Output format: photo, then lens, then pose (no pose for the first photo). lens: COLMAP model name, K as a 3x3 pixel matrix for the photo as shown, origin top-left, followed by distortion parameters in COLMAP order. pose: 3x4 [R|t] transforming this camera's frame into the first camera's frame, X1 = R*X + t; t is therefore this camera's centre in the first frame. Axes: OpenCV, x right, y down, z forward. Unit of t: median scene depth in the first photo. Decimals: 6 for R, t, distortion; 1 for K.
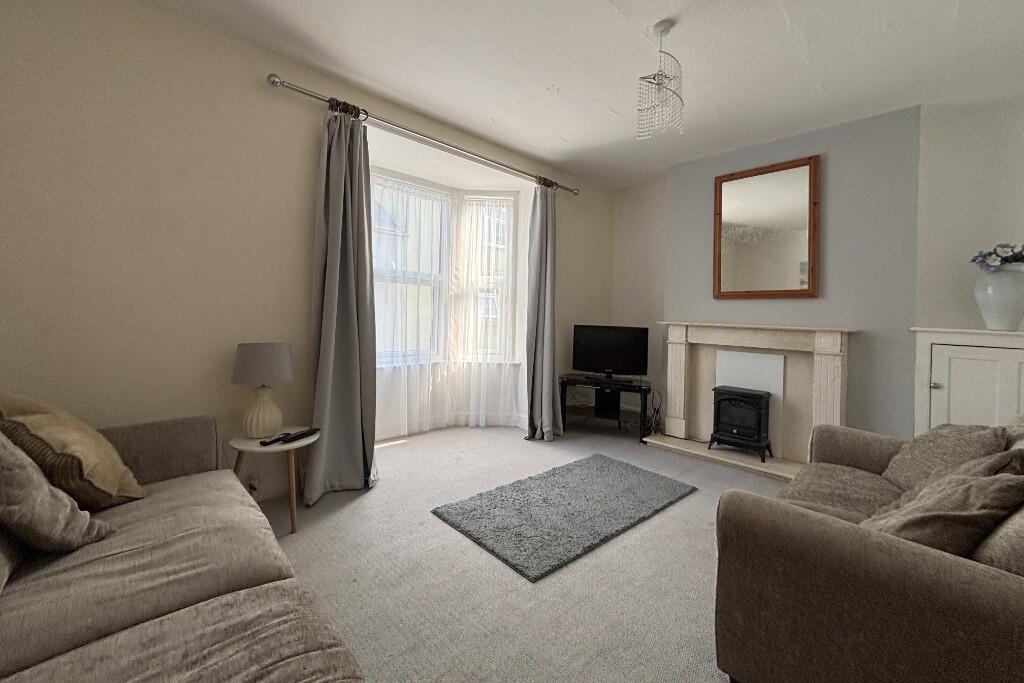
lens RADIAL K [[416.1, 0, 511.2], [0, 416.1, 320.3], [0, 0, 1]] dist [-0.000685, -0.000031]
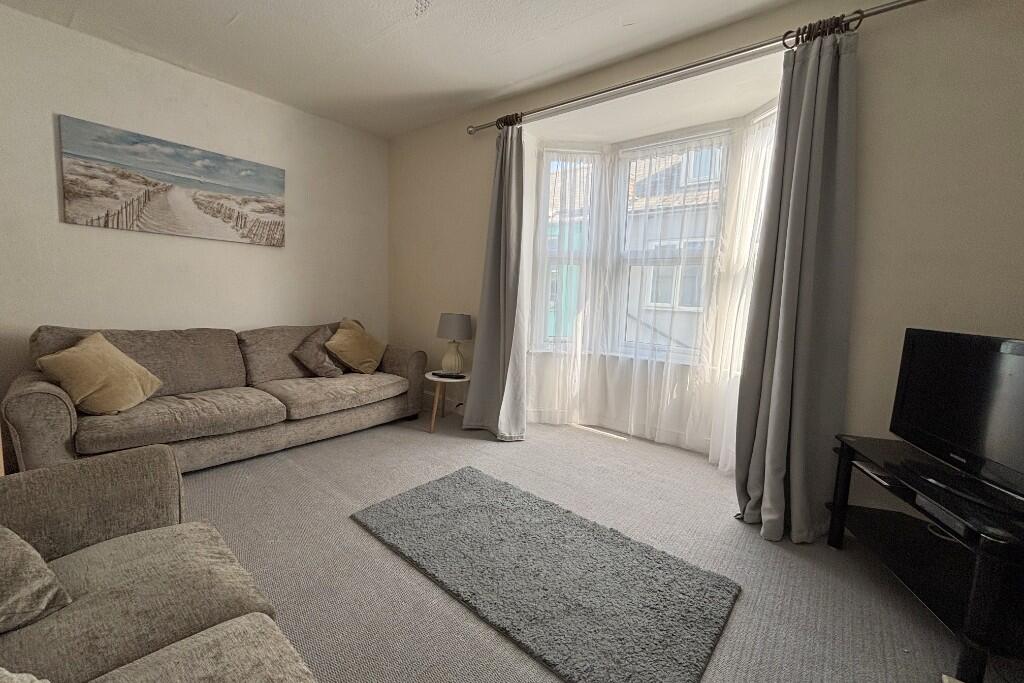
lens RADIAL K [[416.5, 0, 512.0], [0, 416.5, 341.5], [0, 0, 1]] dist [0.000383, 0.000013]
pose [[0.126659, 0.094721, -0.987413, 0.803046], [-0.057046, 0.994478, 0.088081, 0.012348], [0.990305, 0.045172, 0.131363, 0.843552]]
